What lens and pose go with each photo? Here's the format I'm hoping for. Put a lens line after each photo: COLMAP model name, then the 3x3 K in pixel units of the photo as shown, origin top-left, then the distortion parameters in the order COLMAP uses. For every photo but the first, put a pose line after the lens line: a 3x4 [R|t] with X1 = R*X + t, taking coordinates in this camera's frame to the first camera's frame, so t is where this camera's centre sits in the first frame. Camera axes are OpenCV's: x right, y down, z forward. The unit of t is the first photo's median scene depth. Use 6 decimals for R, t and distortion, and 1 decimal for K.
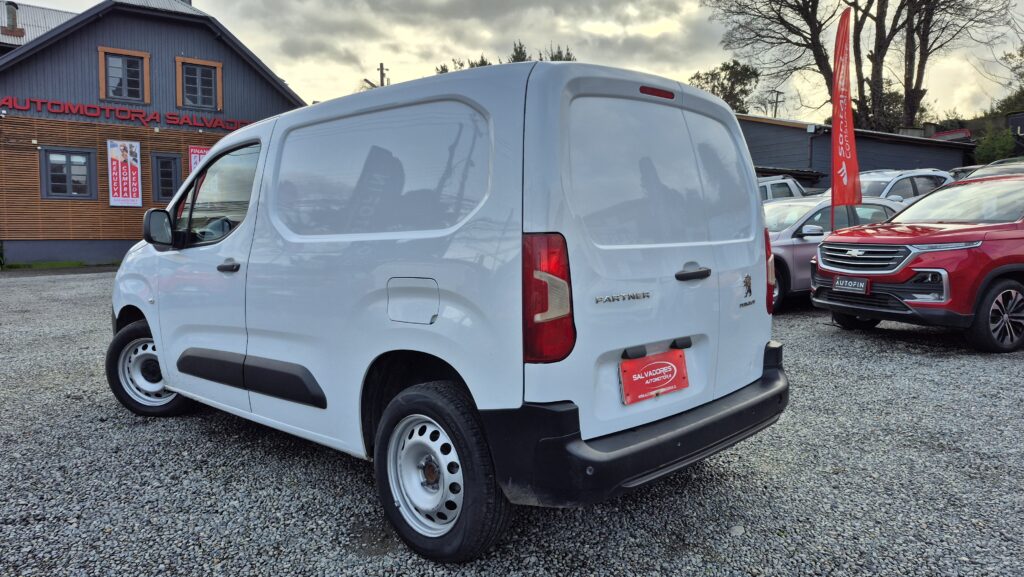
lens RADIAL K [[698.0, 0, 507.1], [0, 698.0, 285.3], [0, 0, 1]] dist [0.051330, -0.053374]
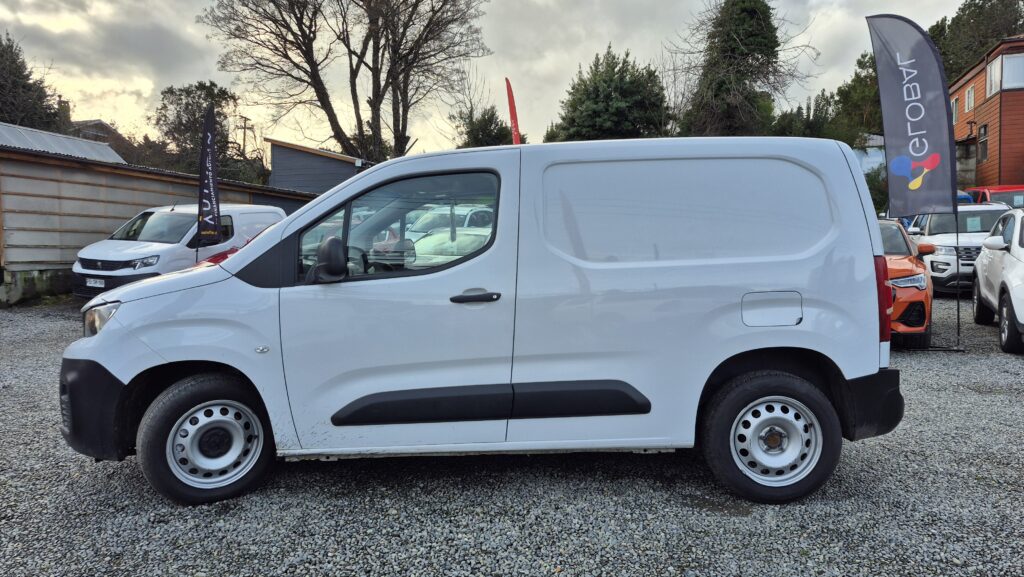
lens RADIAL K [[698.0, 0, 515.3], [0, 698.0, 293.2], [0, 0, 1]] dist [0.051330, -0.053374]
pose [[0.727766, -0.045879, 0.684289, -0.129134], [0.061948, 0.998079, 0.001033, -0.003674], [-0.683022, 0.041638, 0.729210, 0.033877]]
